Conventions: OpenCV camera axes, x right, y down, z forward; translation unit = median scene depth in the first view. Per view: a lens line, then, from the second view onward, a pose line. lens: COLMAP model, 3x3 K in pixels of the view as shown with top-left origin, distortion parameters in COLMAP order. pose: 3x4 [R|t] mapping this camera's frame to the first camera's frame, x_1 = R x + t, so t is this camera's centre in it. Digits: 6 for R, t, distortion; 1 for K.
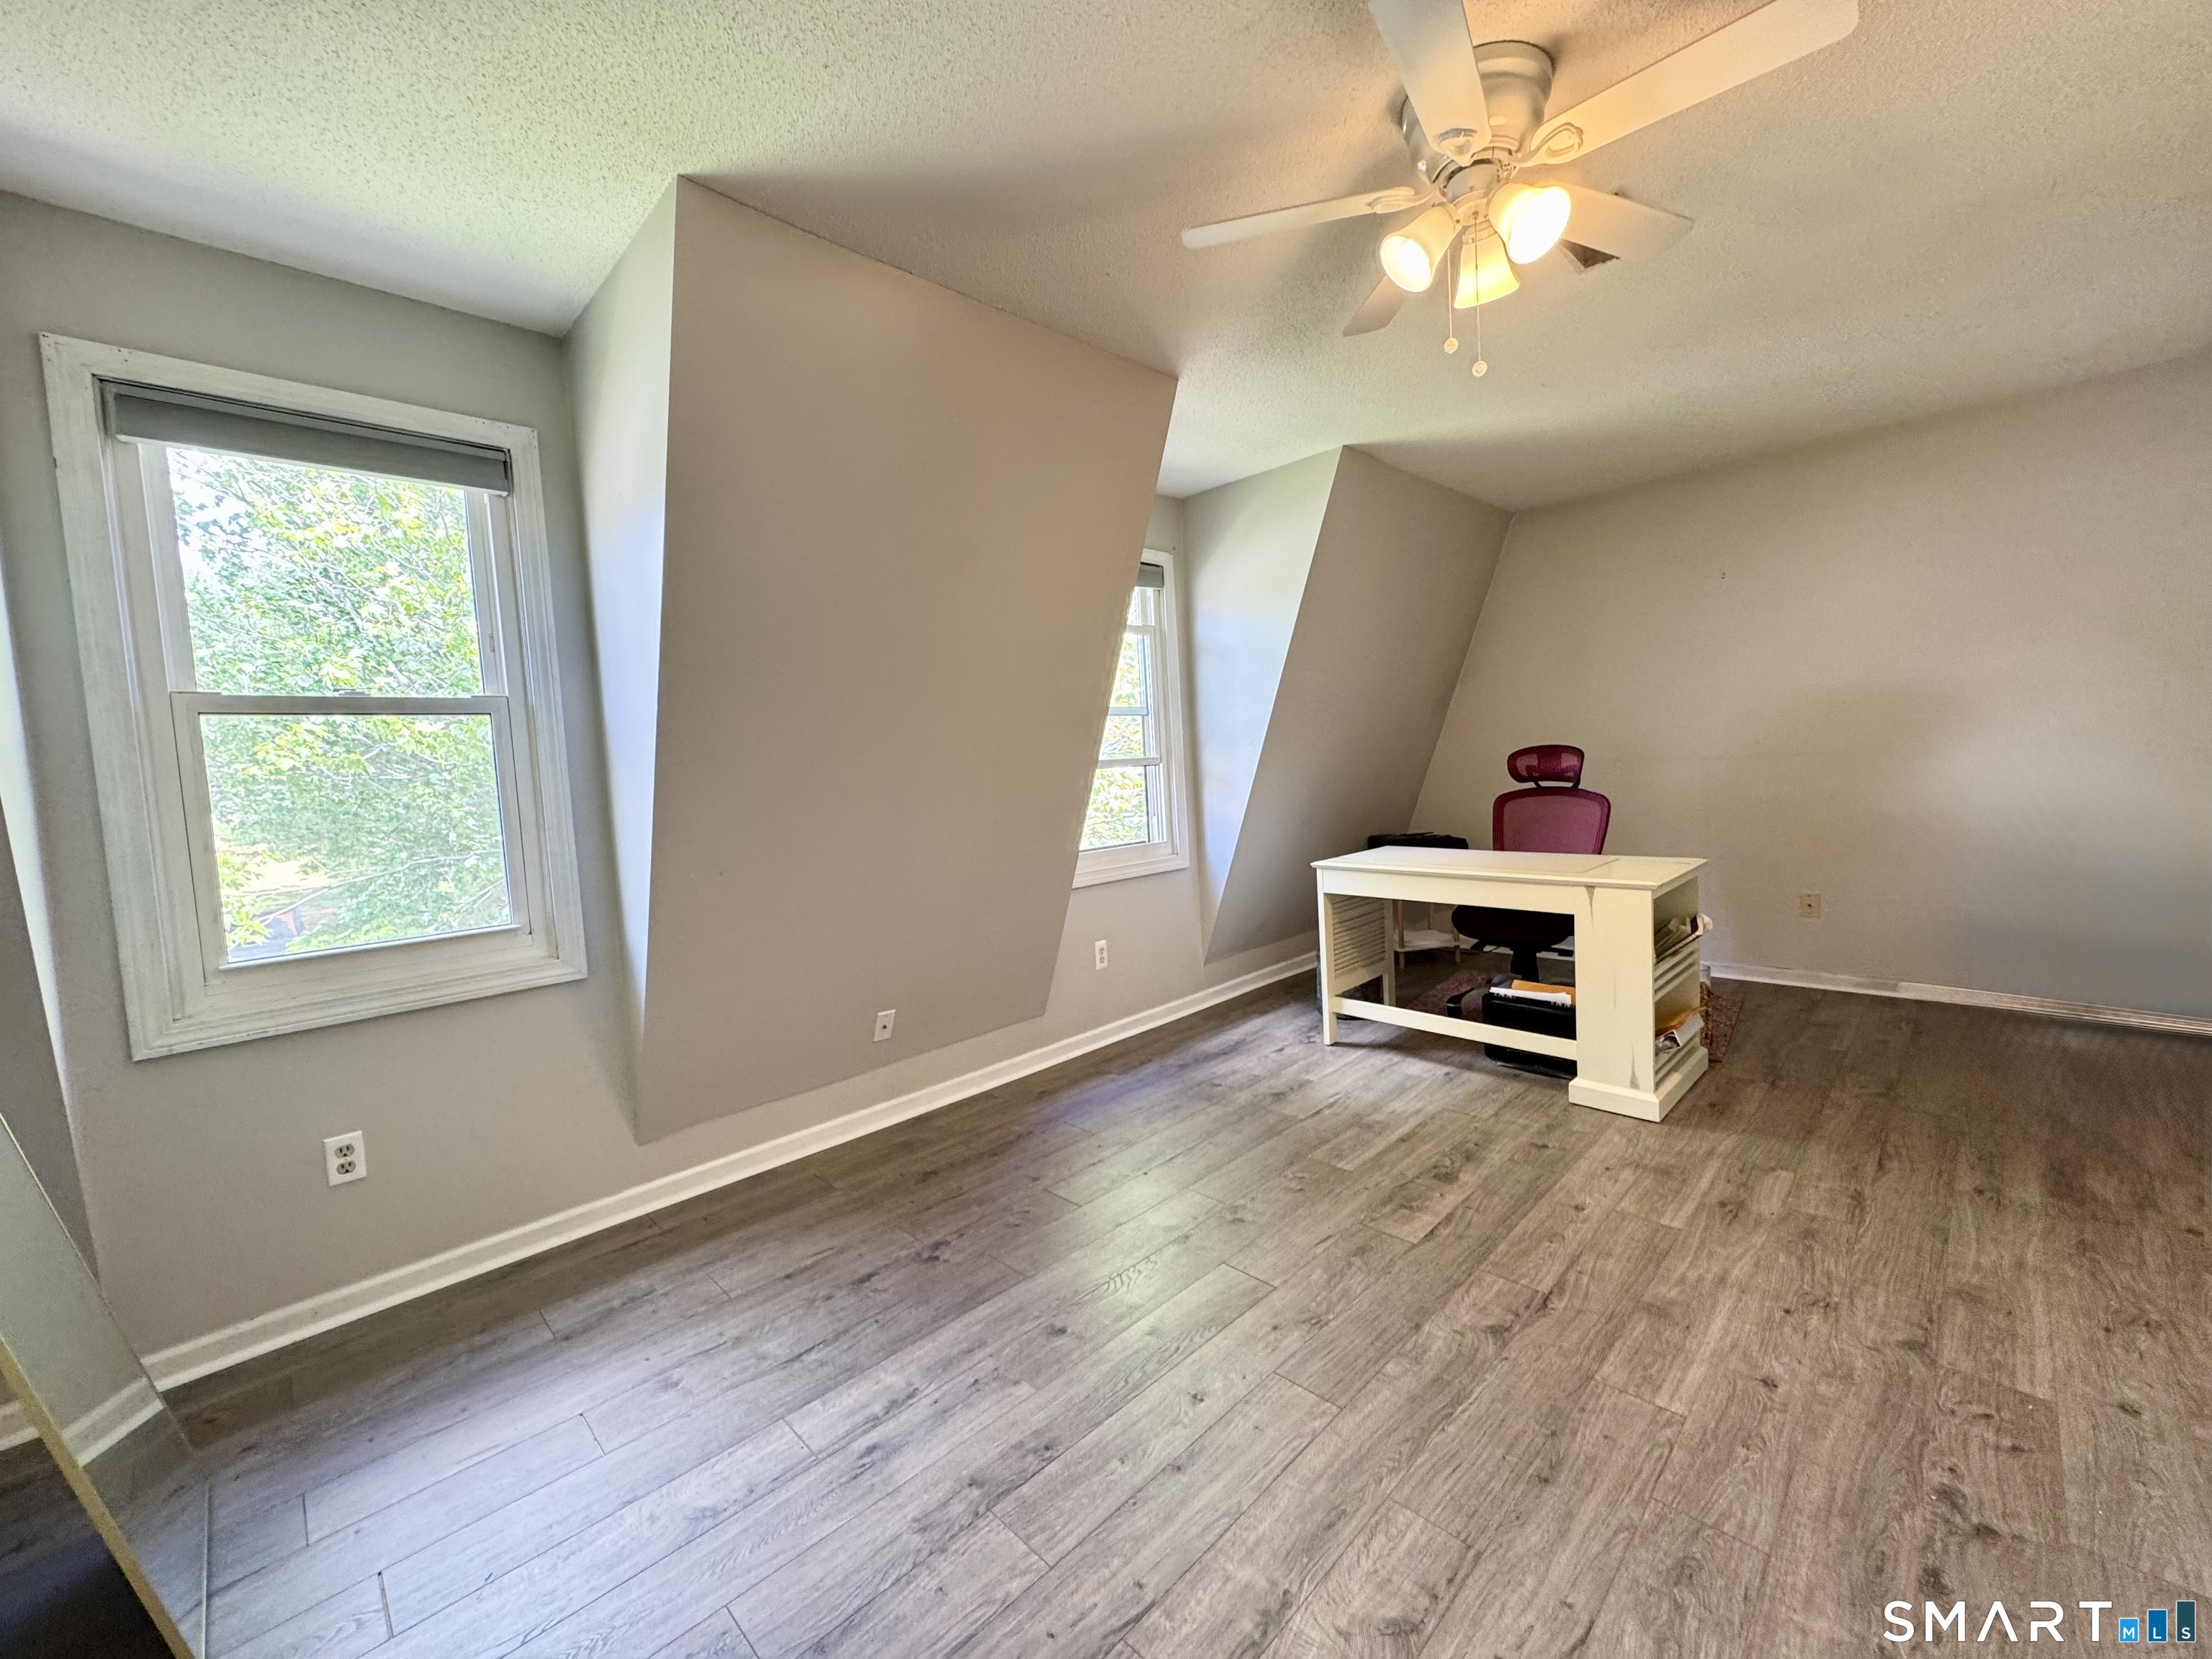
lens RADIAL K [[881.2, 0, 1105.2], [0, 881.2, 825.1], [0, 0, 1]] dist [-0.002269, 0.000652]
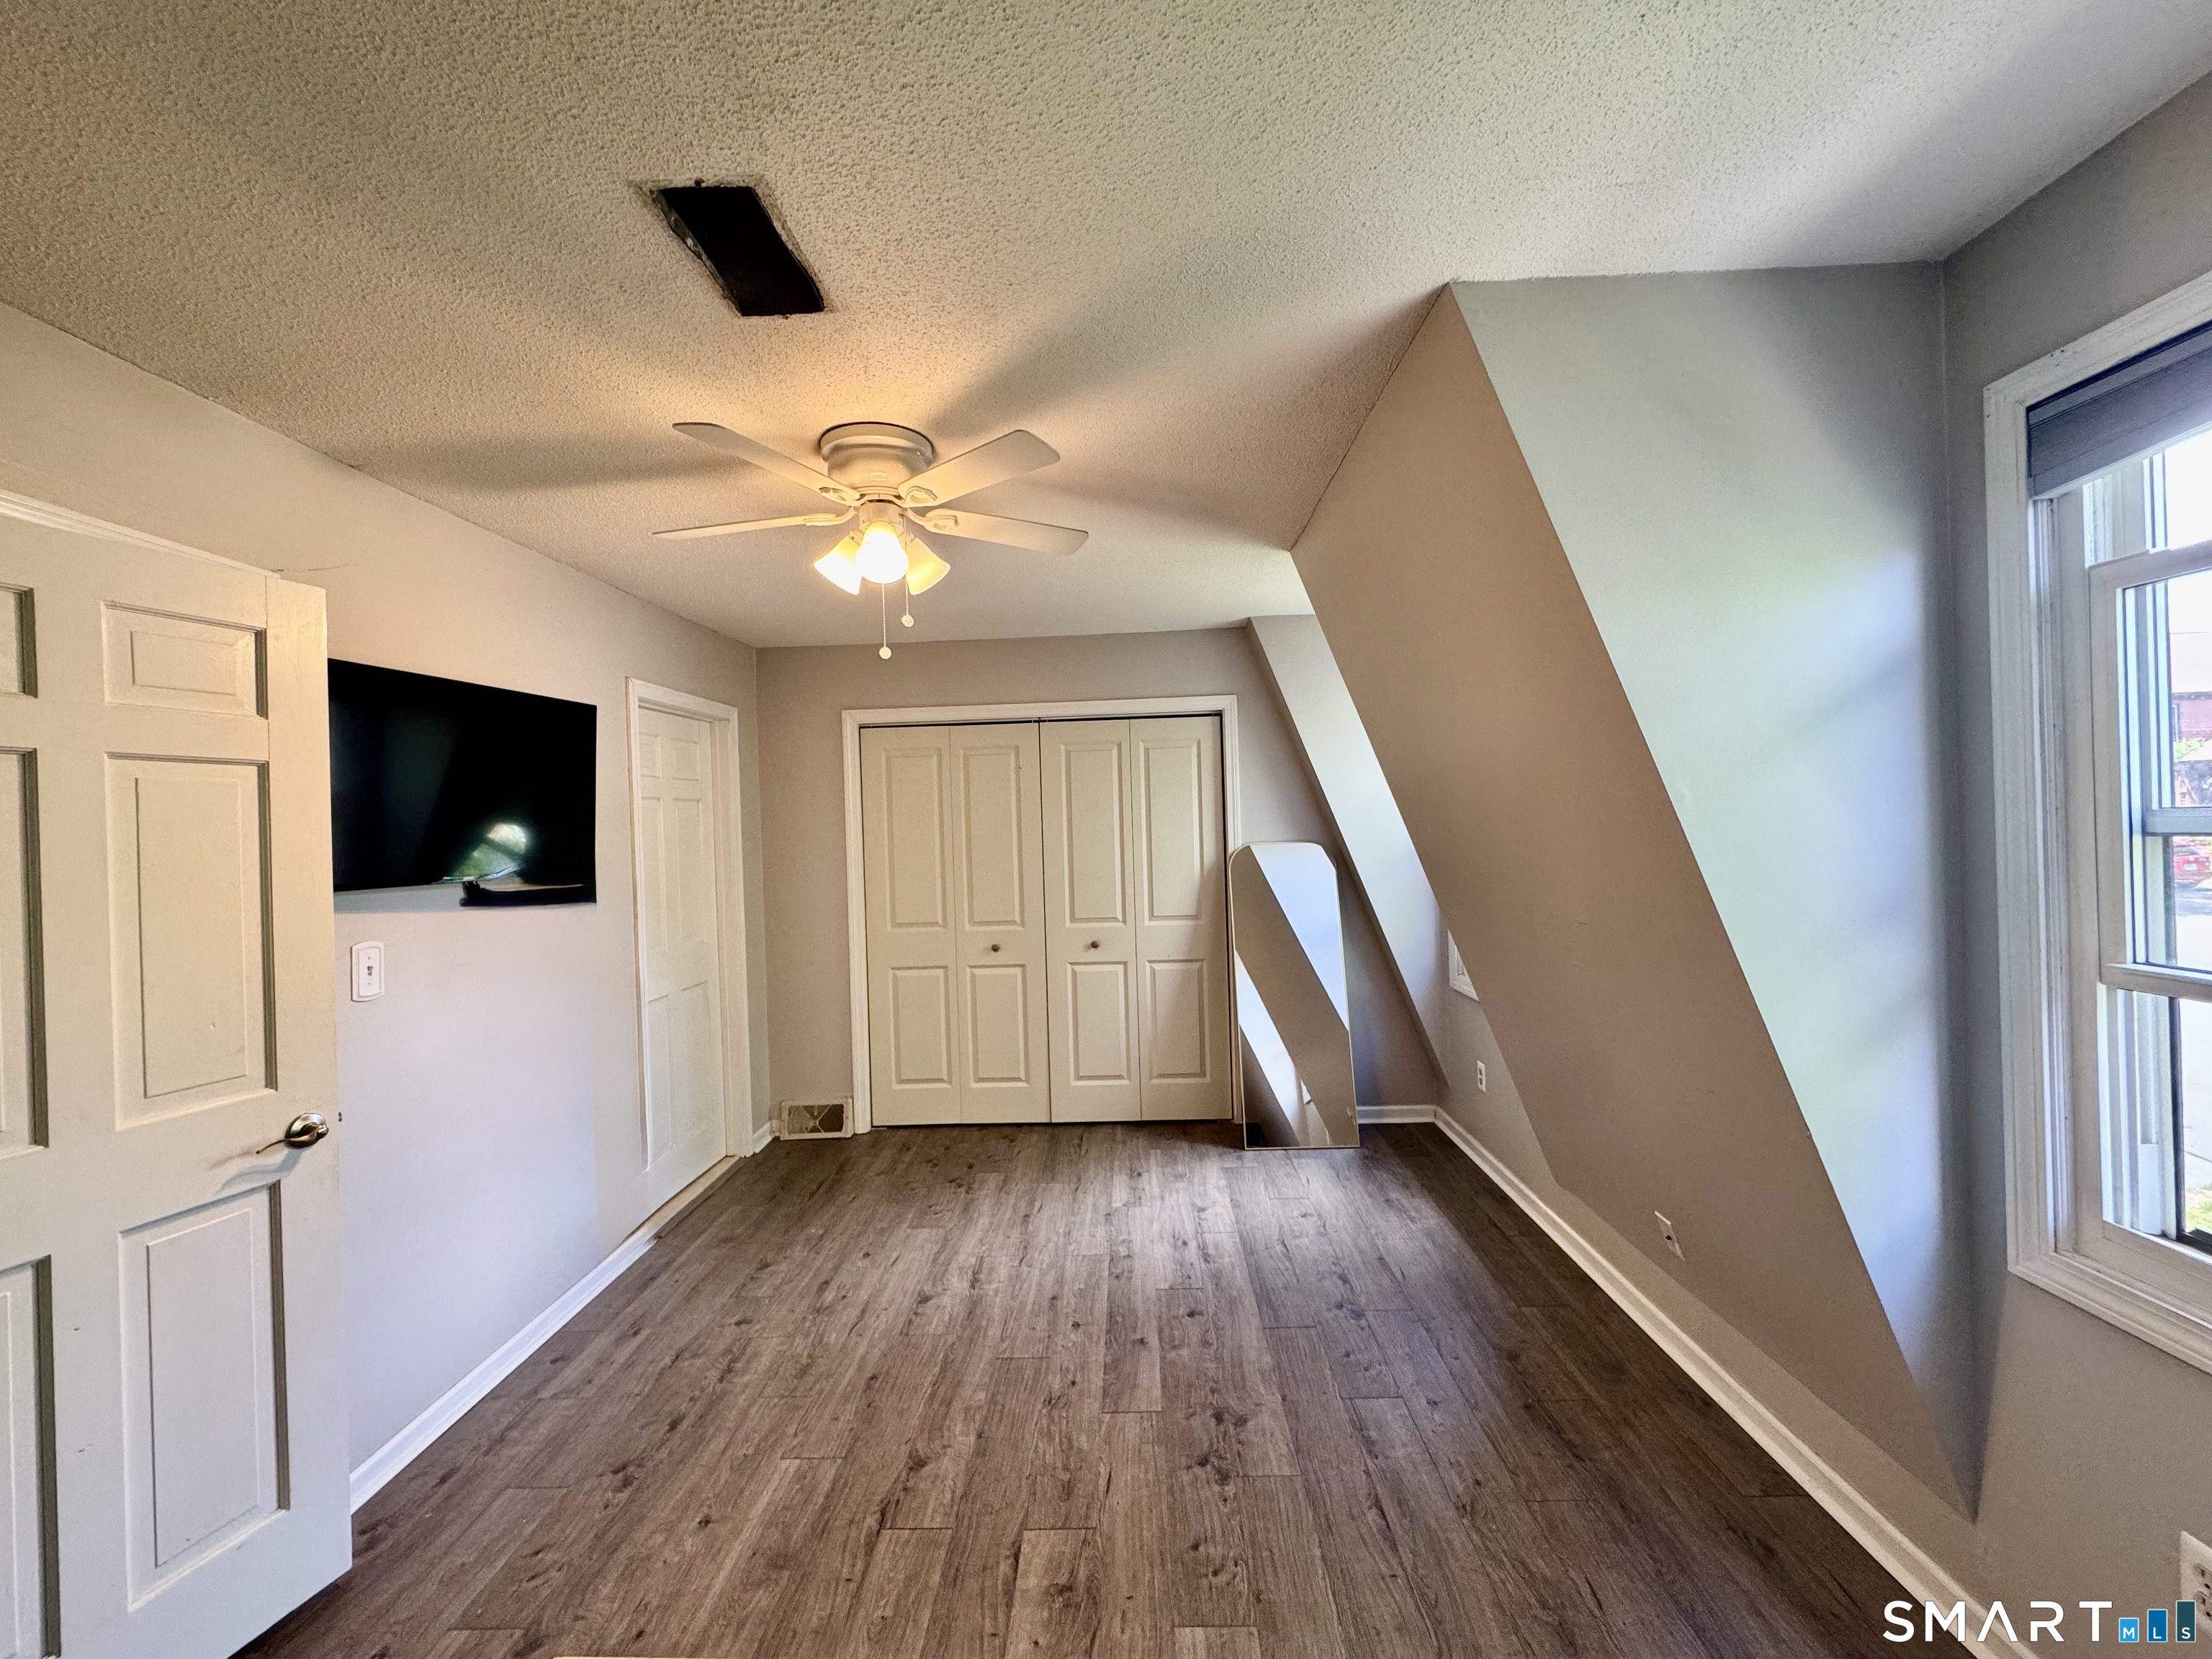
lens RADIAL K [[881.2, 0, 1105.2], [0, 881.2, 825.1], [0, 0, 1]] dist [-0.002269, 0.000652]
pose [[-0.719574, 0.078754, -0.689936, 1.007707], [0.024208, 0.995789, 0.088419, -0.349388], [0.693994, 0.046922, -0.718450, 1.977459]]
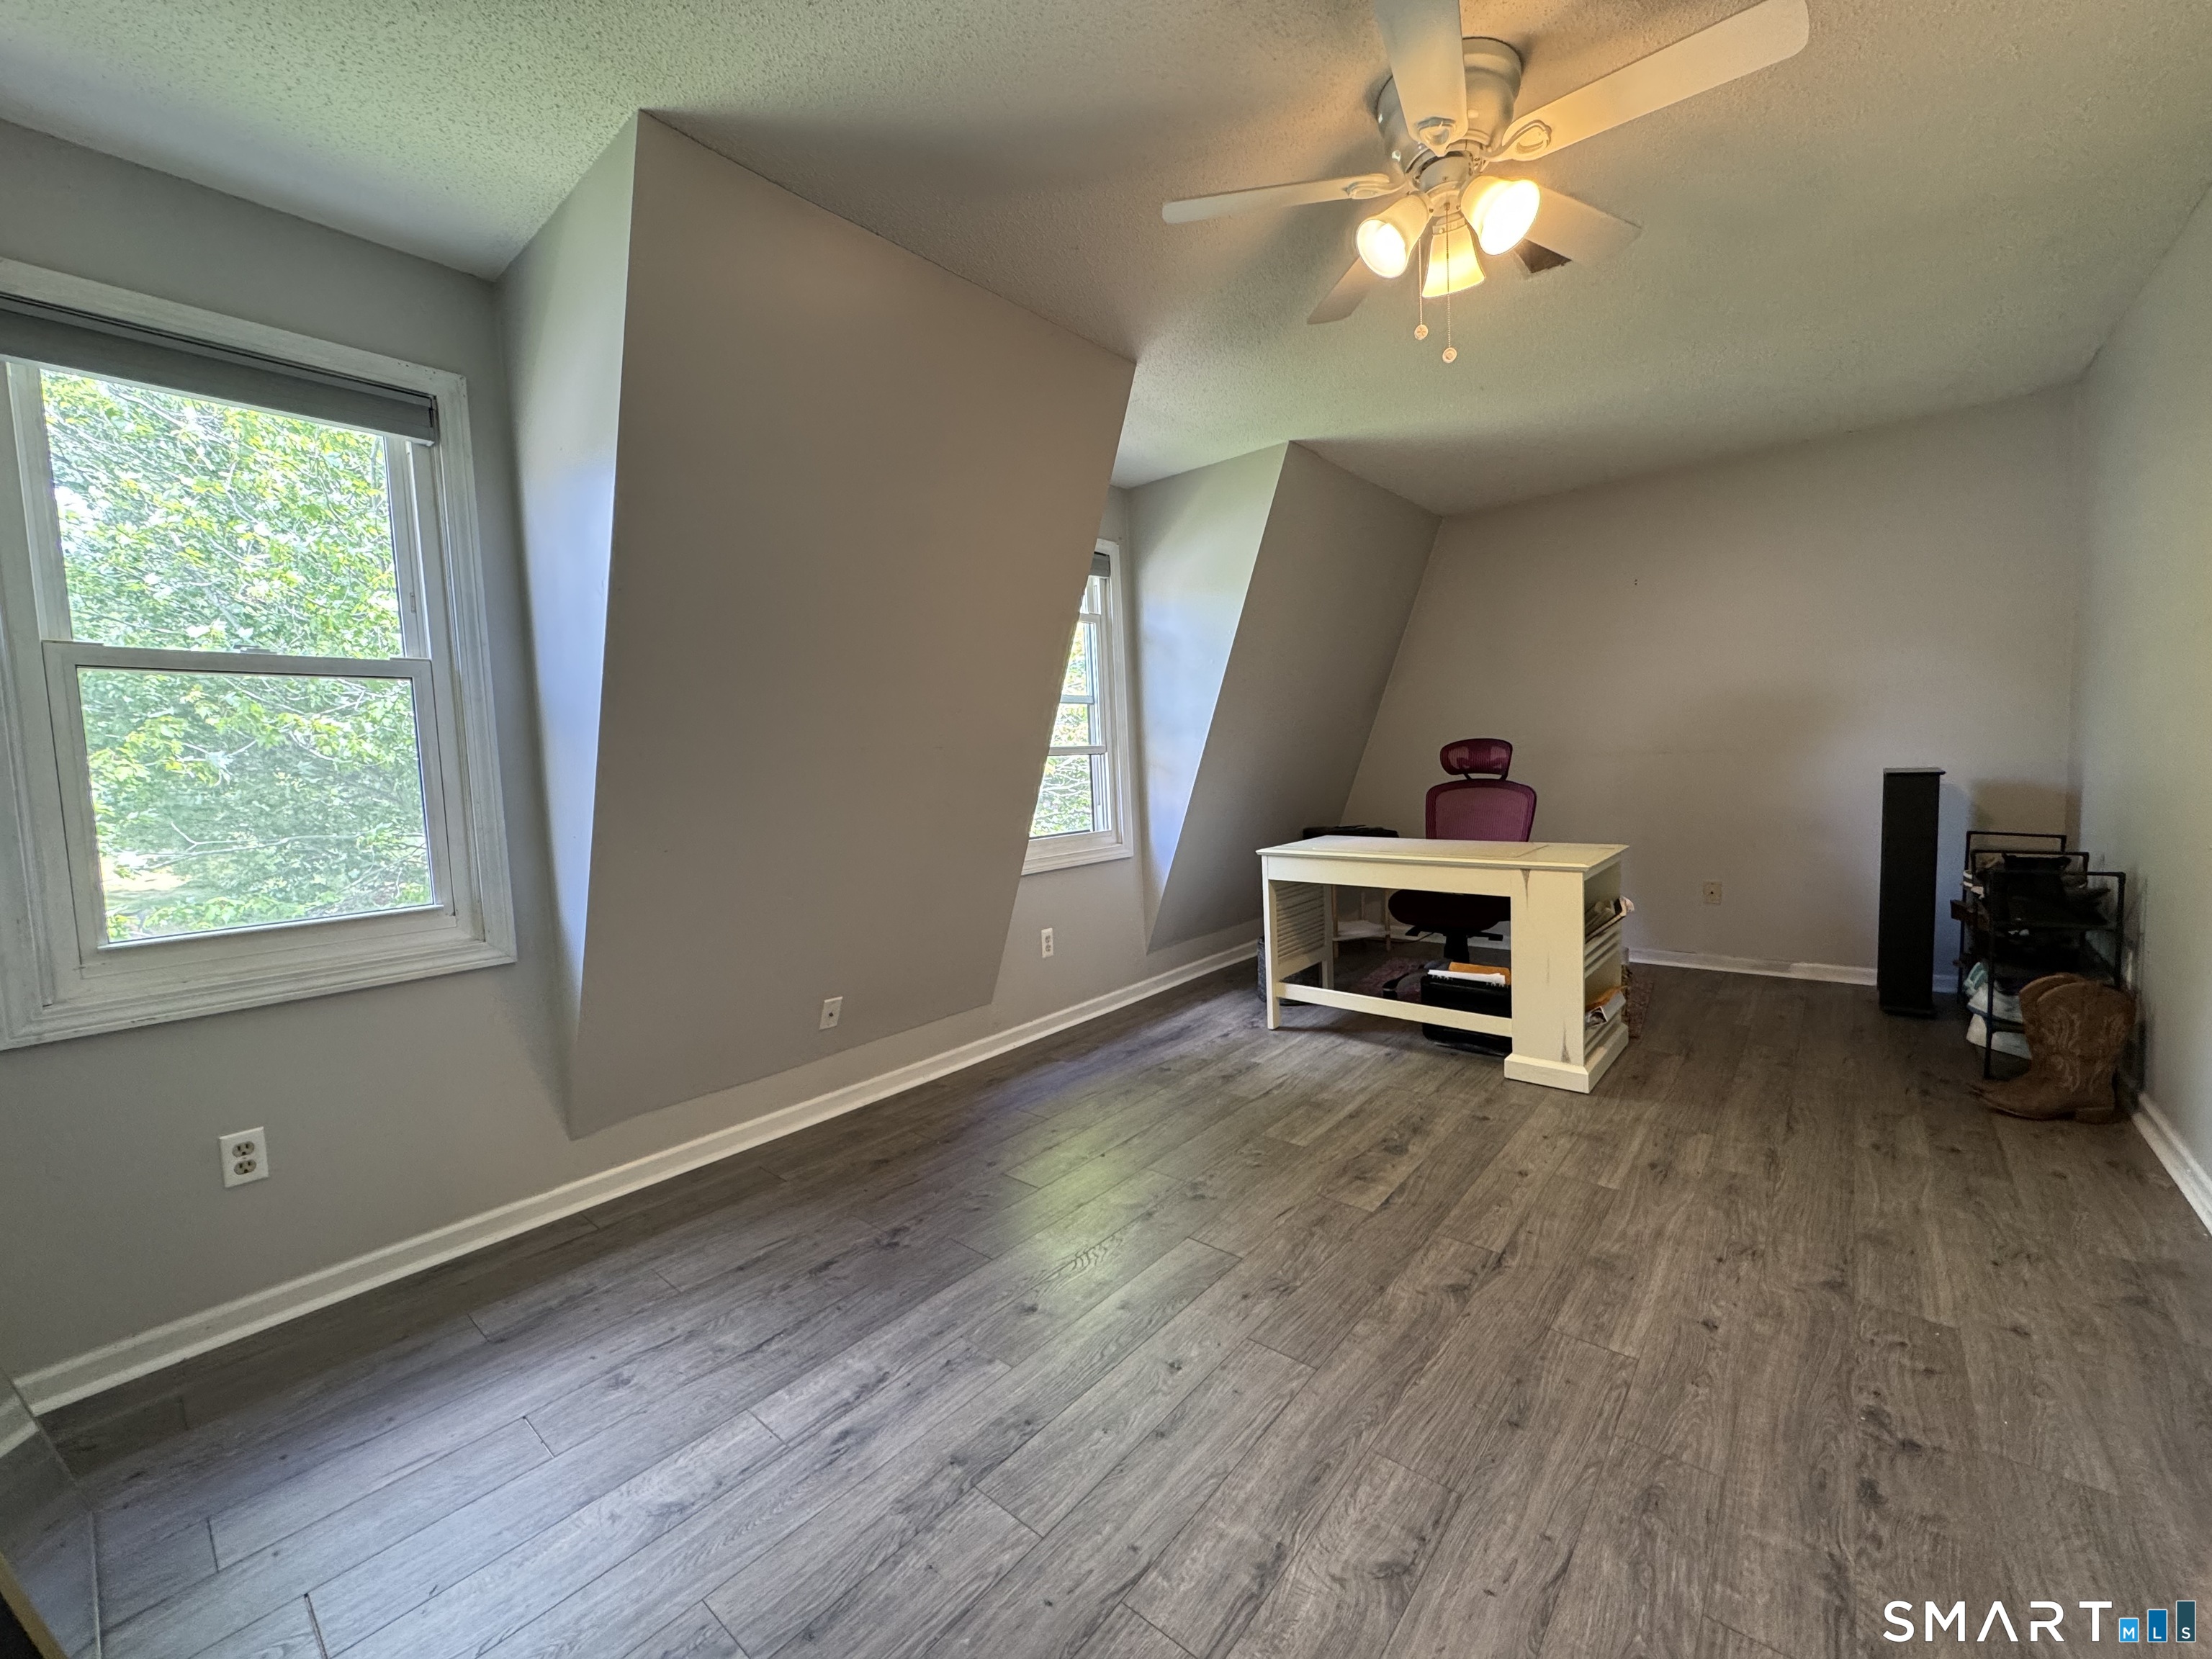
lens RADIAL K [[881.2, 0, 1105.2], [0, 881.2, 825.1], [0, 0, 1]] dist [-0.002269, 0.000652]
pose [[0.995944, 0.005203, 0.089821, -0.062488], [-0.004930, 0.999983, -0.003268, 0.036147], [-0.089836, 0.002812, 0.995953, 0.007760]]
